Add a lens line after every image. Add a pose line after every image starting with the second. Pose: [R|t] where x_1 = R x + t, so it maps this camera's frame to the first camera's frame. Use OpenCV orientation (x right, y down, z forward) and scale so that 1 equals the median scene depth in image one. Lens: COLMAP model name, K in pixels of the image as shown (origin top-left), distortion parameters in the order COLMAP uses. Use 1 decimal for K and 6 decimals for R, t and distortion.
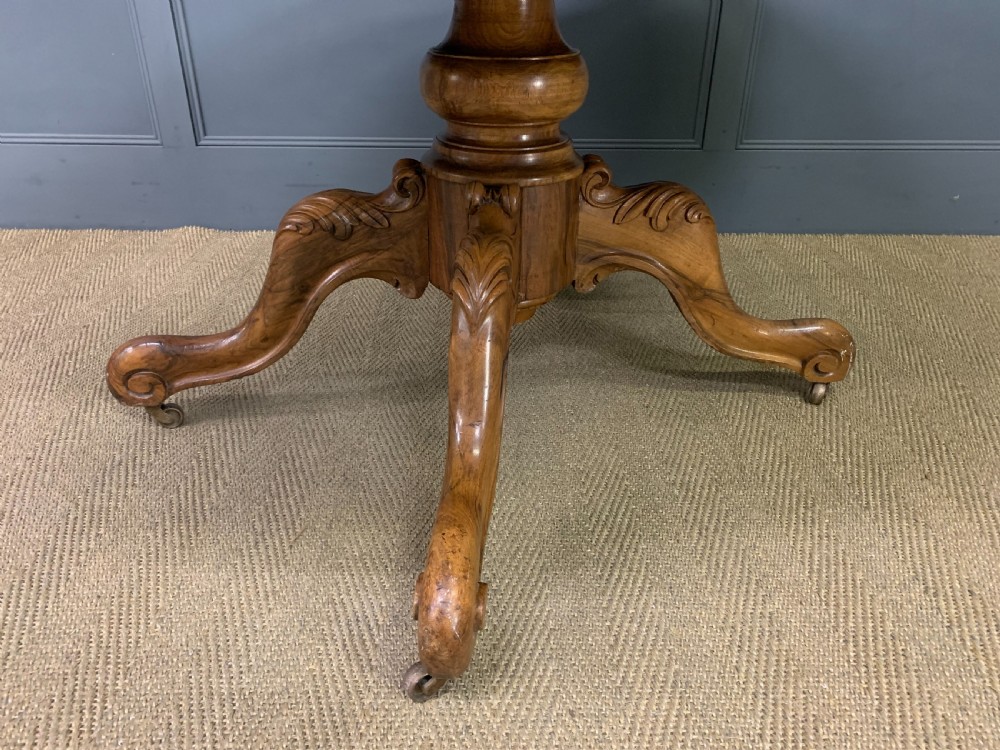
lens RADIAL K [[763.3, 0, 504.5], [0, 763.3, 390.7], [0, 0, 1]] dist [0.025856, -0.021714]
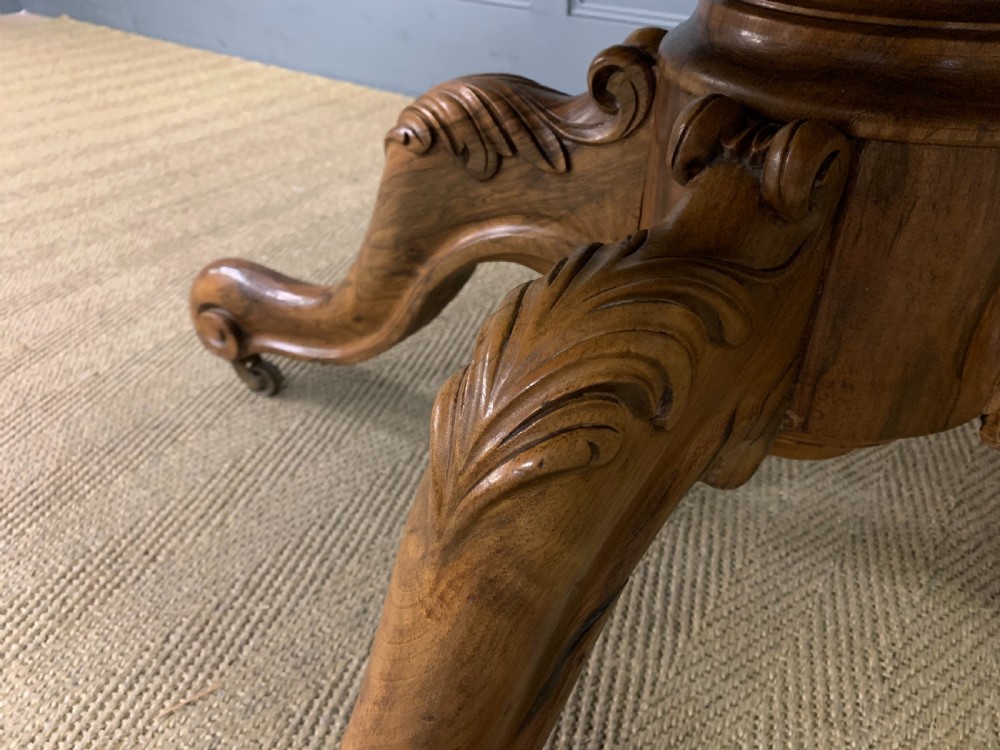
lens RADIAL K [[763.3, 0, 508.3], [0, 763.3, 371.4], [0, 0, 1]] dist [0.025856, -0.021714]
pose [[0.787890, 0.337604, -0.515028, 0.099352], [-0.295978, 0.941003, 0.164046, -0.167132], [0.540025, 0.023187, 0.841329, 0.597352]]
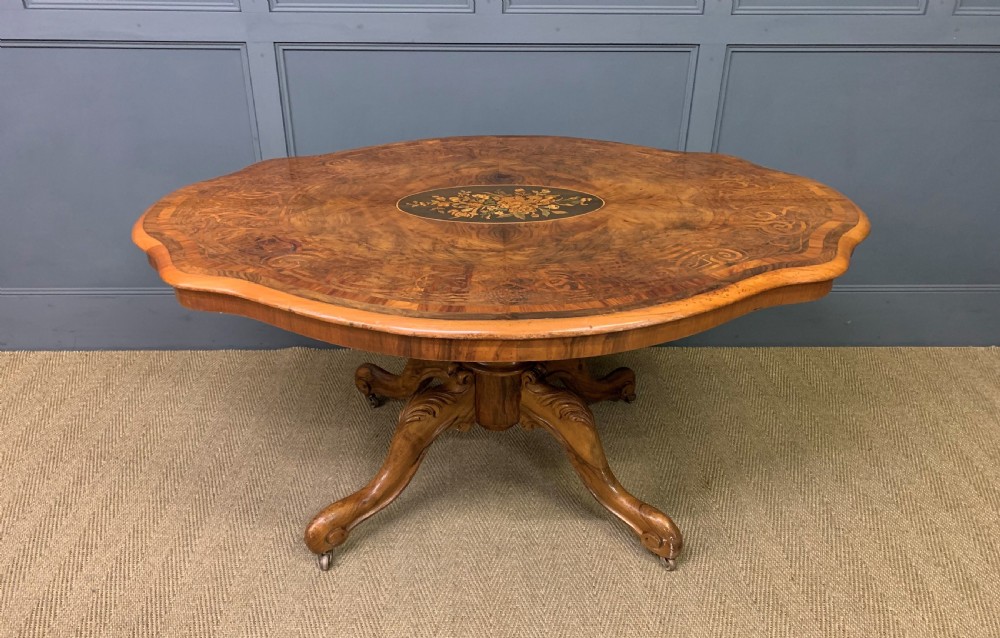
lens RADIAL K [[769.3, 0, 497.7], [0, 769.3, 320.8], [0, 0, 1]] dist [0.027848, -0.024890]
pose [[0.999819, -0.006921, 0.017720, -0.138209], [0.007191, 0.999858, -0.015211, -0.448435], [-0.017612, 0.015336, 0.999727, -0.737231]]
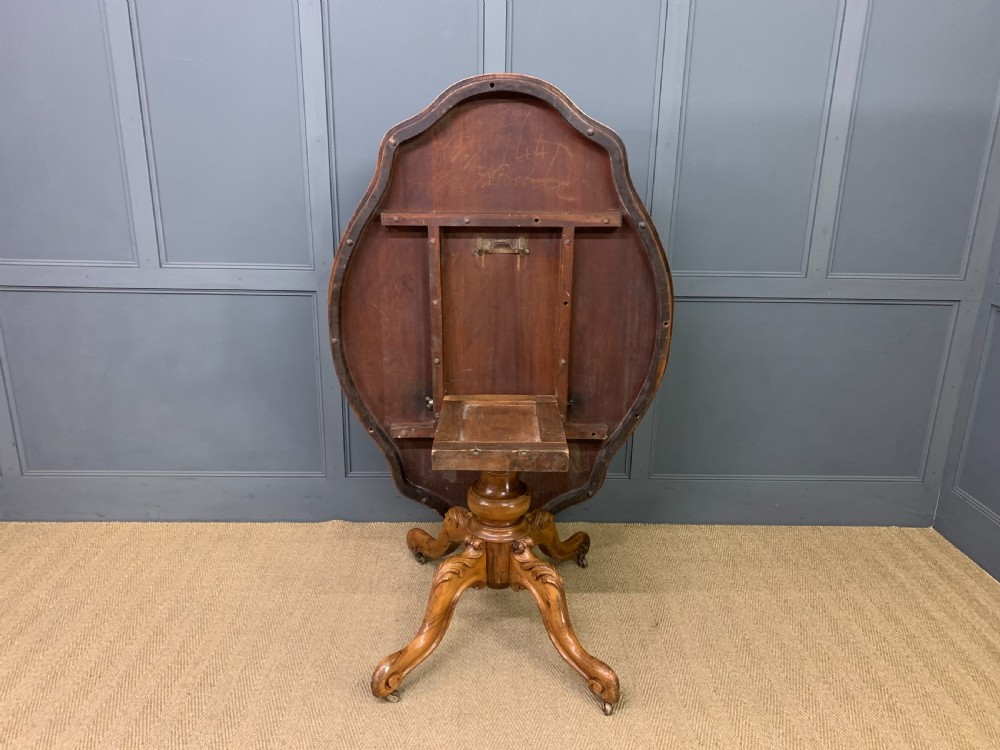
lens RADIAL K [[763.3, 0, 508.2], [0, 763.3, 380.0], [0, 0, 1]] dist [0.025856, -0.021714]
pose [[0.999686, 0.006973, 0.024085, -0.125927], [-0.001947, 0.979236, -0.202712, -0.332104], [-0.024999, 0.202601, 0.978942, -1.417872]]
